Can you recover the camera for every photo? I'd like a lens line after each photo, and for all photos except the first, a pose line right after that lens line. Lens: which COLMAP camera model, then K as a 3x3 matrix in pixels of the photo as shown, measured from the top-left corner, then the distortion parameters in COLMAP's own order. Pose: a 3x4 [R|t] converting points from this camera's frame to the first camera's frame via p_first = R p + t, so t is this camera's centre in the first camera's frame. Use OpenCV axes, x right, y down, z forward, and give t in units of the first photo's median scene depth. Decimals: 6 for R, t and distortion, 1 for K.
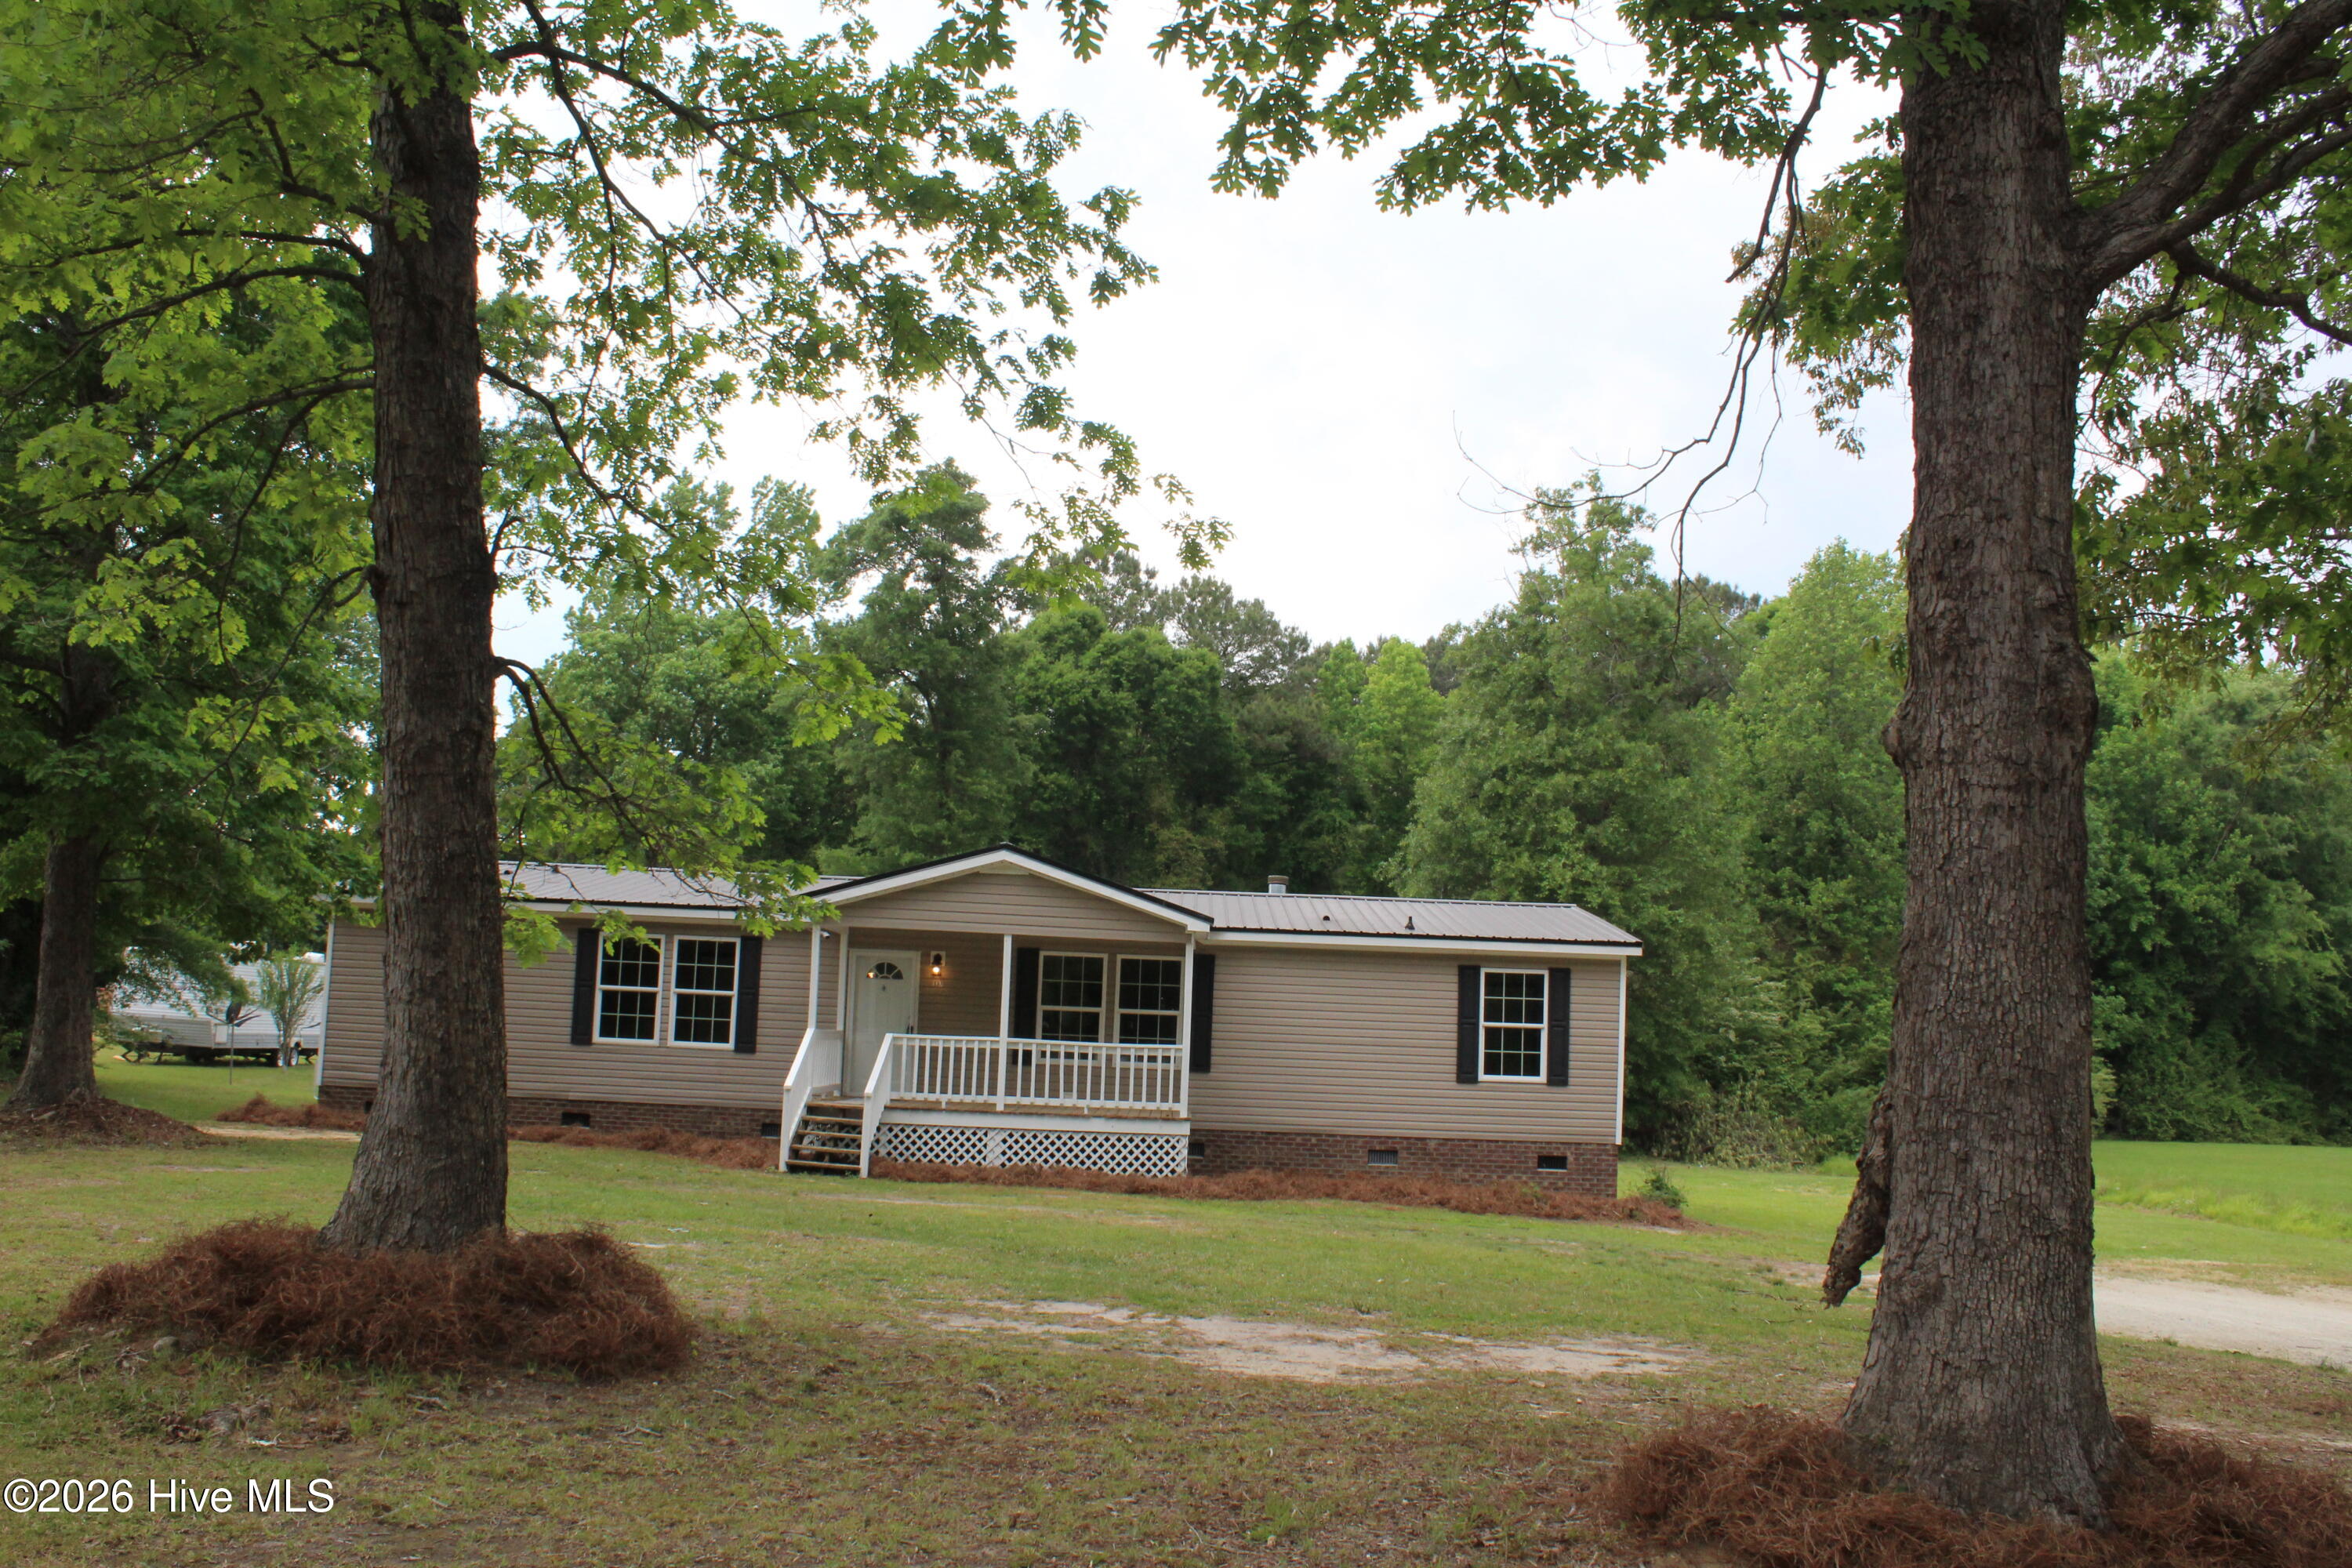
lens RADIAL K [[2035.0, 0, 1176.0], [0, 2035.0, 784.0], [0, 0, 1]] dist [-0.163805, 0.164579]
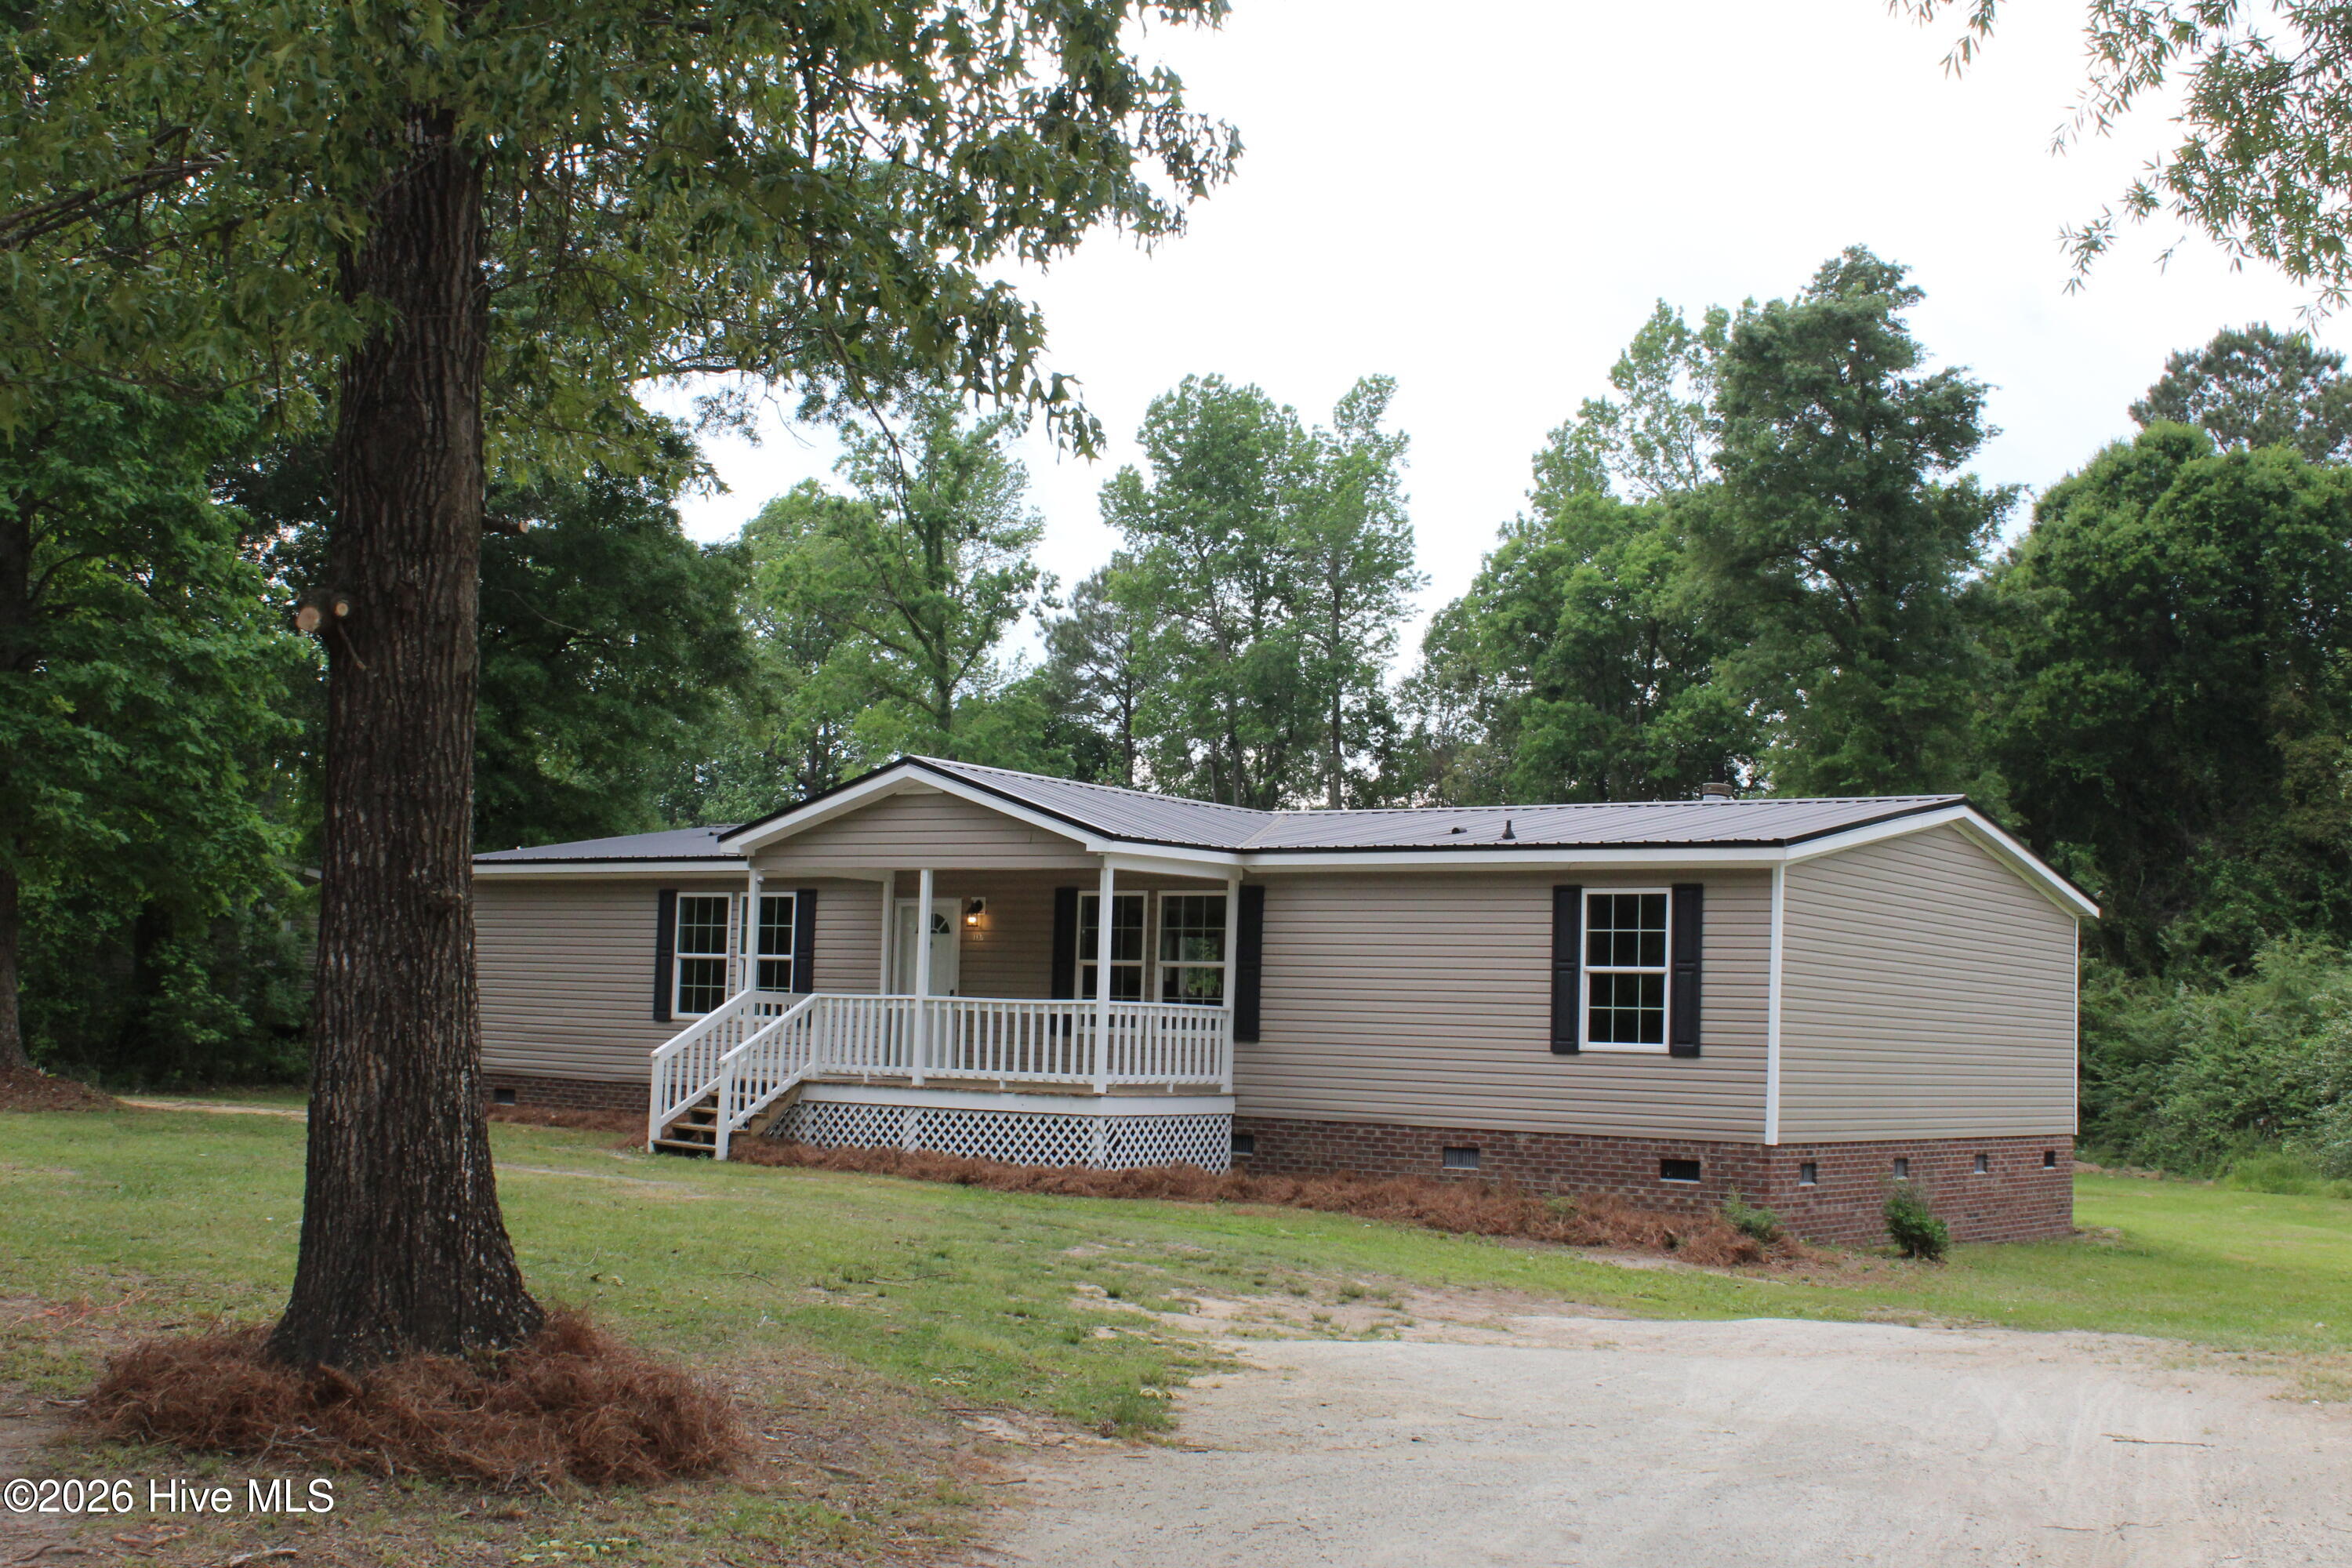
lens RADIAL K [[2731.5, 0, 1161.7], [0, 2731.5, 784.6], [0, 0, 1]] dist [-0.080686, 0.032329]
pose [[0.816575, -0.064874, -0.573583, 0.578594], [0.072321, 0.997333, -0.009843, 0.054452], [0.572691, -0.033444, 0.819088, 0.151171]]
